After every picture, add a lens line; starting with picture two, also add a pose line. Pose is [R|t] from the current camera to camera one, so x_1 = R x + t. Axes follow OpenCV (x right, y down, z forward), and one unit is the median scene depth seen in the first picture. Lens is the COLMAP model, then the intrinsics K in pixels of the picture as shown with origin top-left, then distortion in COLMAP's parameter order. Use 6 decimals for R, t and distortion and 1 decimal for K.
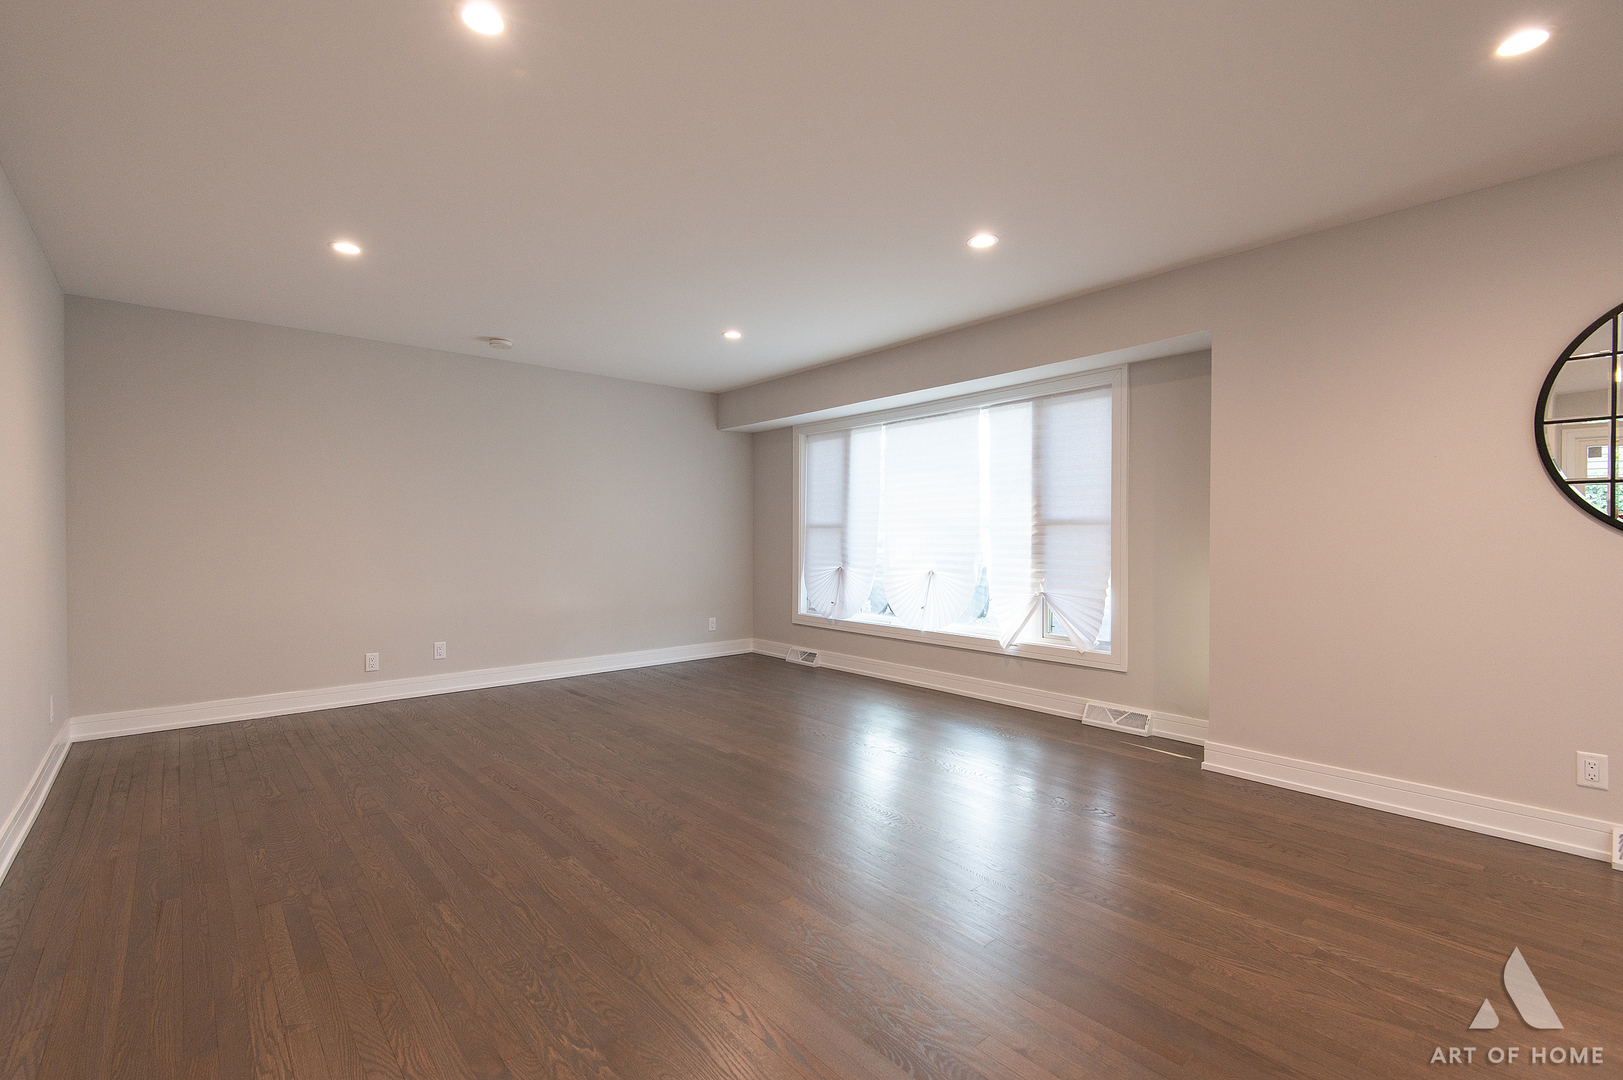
lens RADIAL K [[725.6, 0, 806.3], [0, 725.6, 543.1], [0, 0, 1]] dist [0.039541, -0.025198]
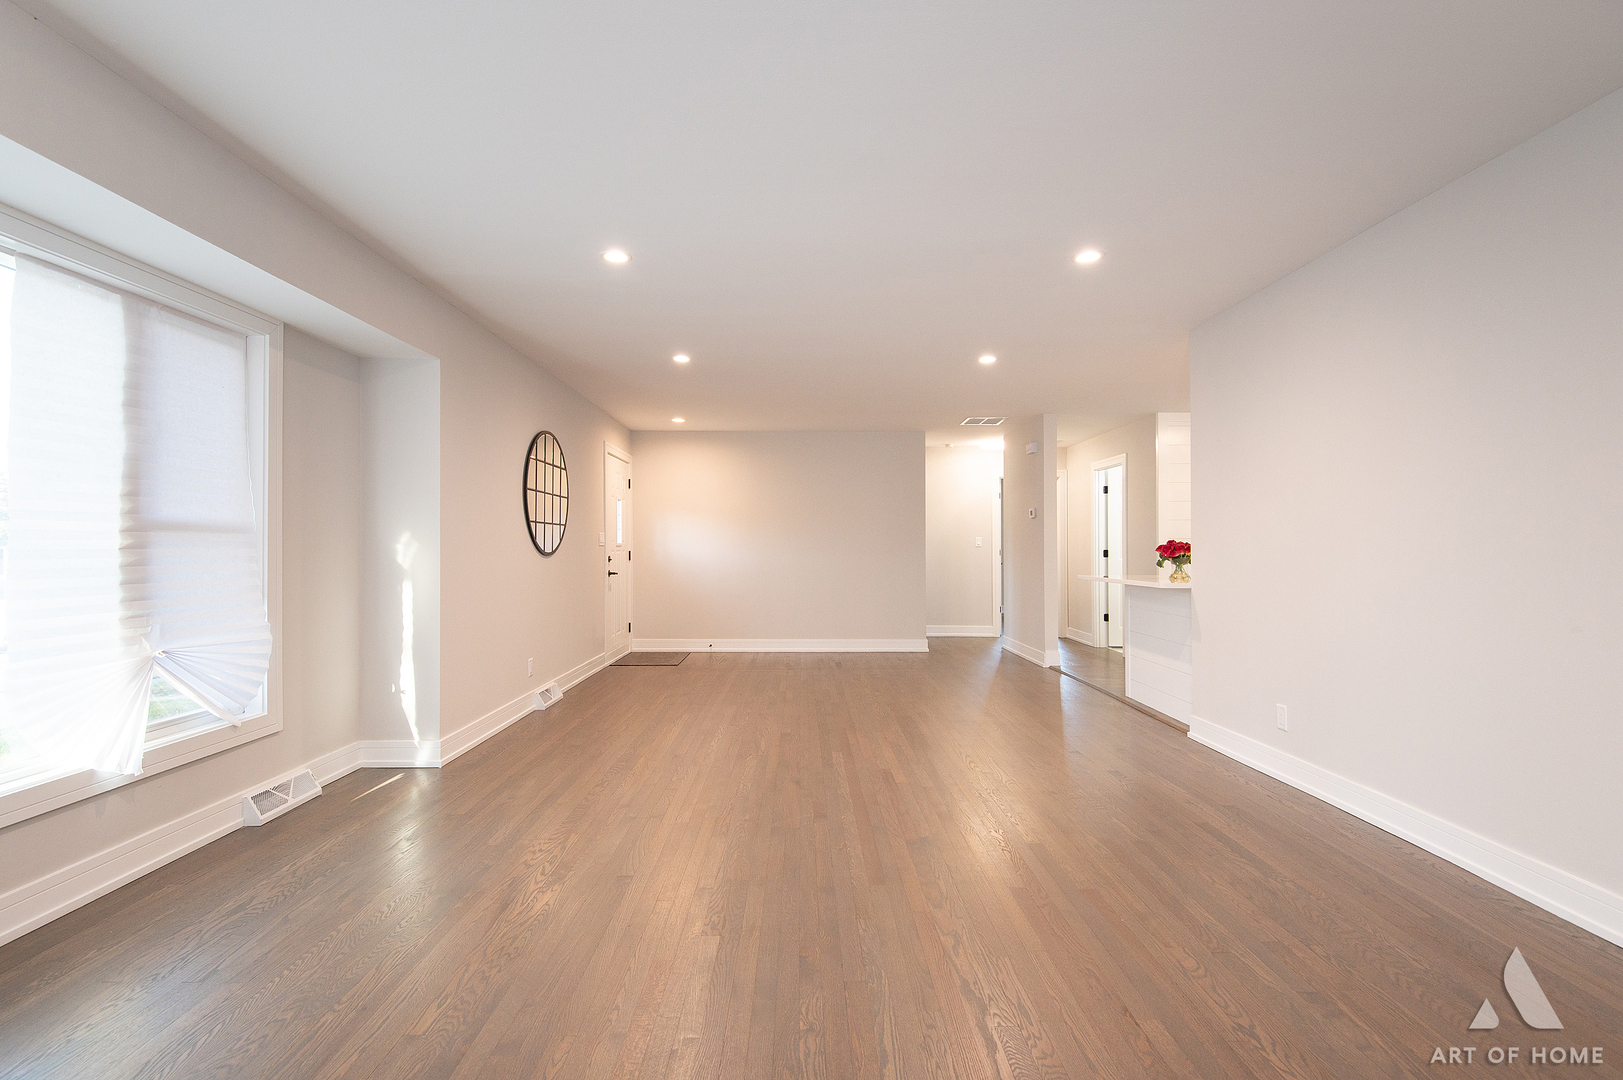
lens RADIAL K [[725.6, 0, 806.3], [0, 725.6, 543.1], [0, 0, 1]] dist [0.039541, -0.025198]
pose [[-0.762840, 0.005479, 0.646564, -0.411739], [0.006966, 0.999976, -0.000255, -0.010636], [-0.646550, 0.004309, -0.762859, 1.084683]]
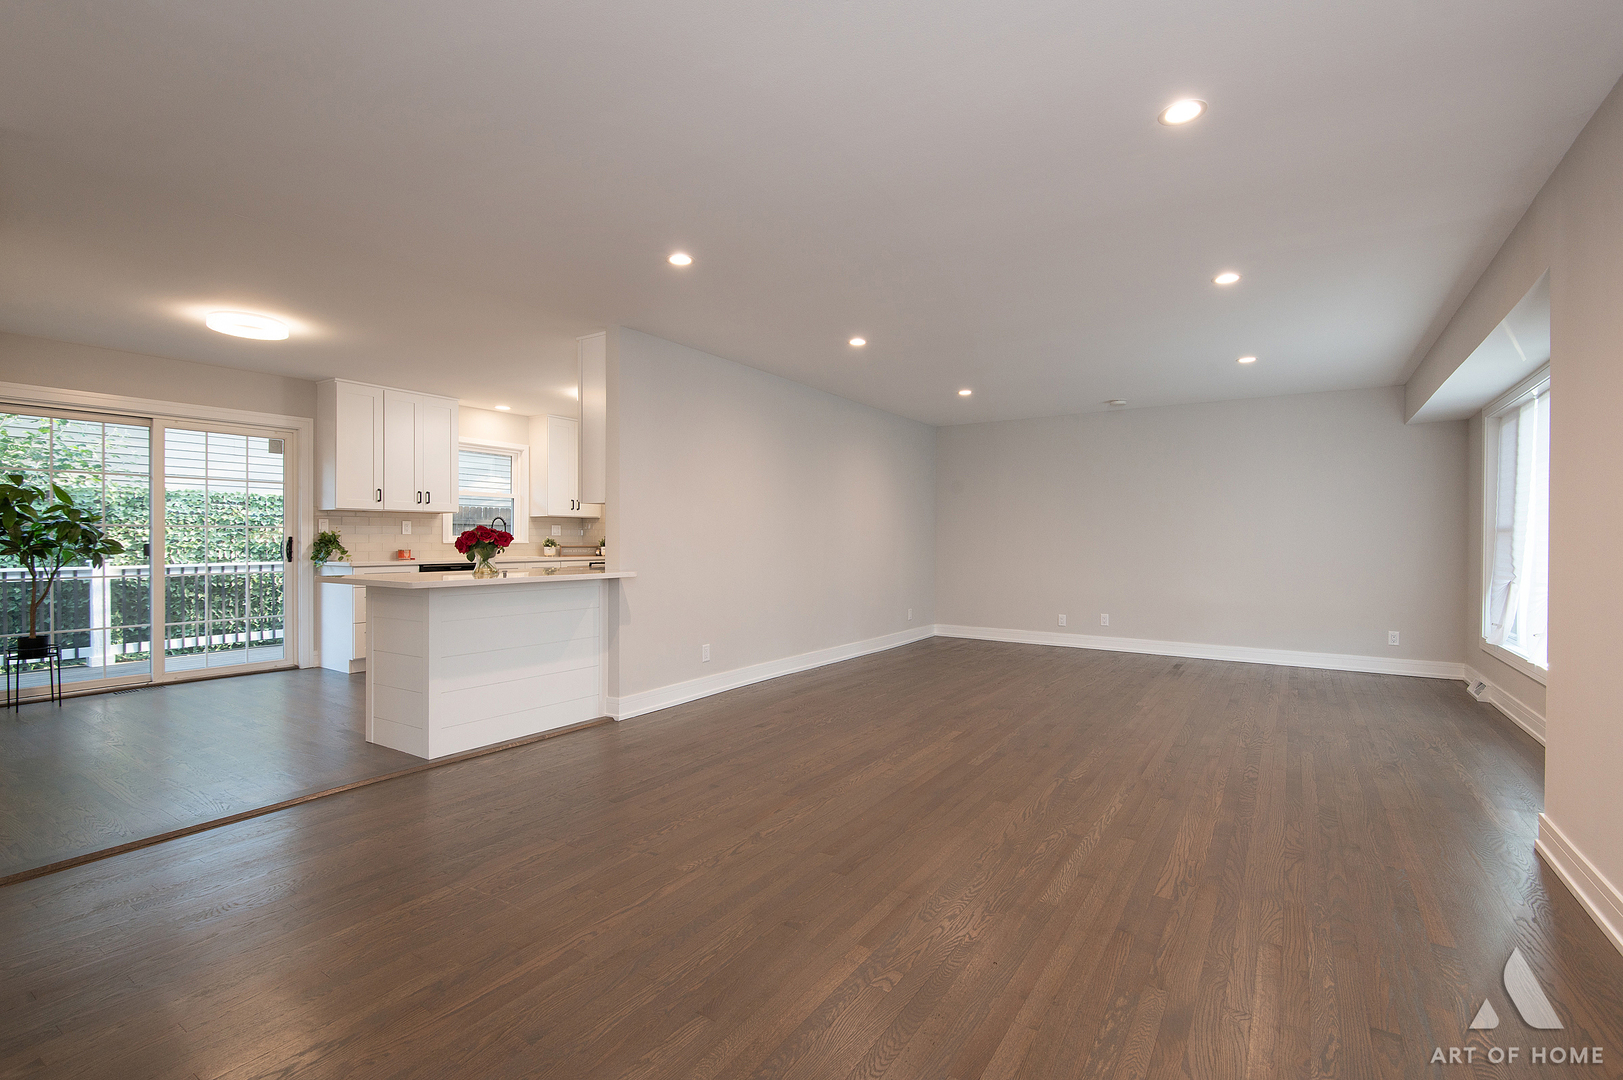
lens RADIAL K [[725.6, 0, 806.3], [0, 725.6, 543.1], [0, 0, 1]] dist [0.039541, -0.025198]
pose [[0.271496, 0.004697, -0.962428, 0.785038], [-0.014806, 0.999890, 0.000703, 0.003059], [0.962326, 0.014059, 0.271536, 0.048609]]
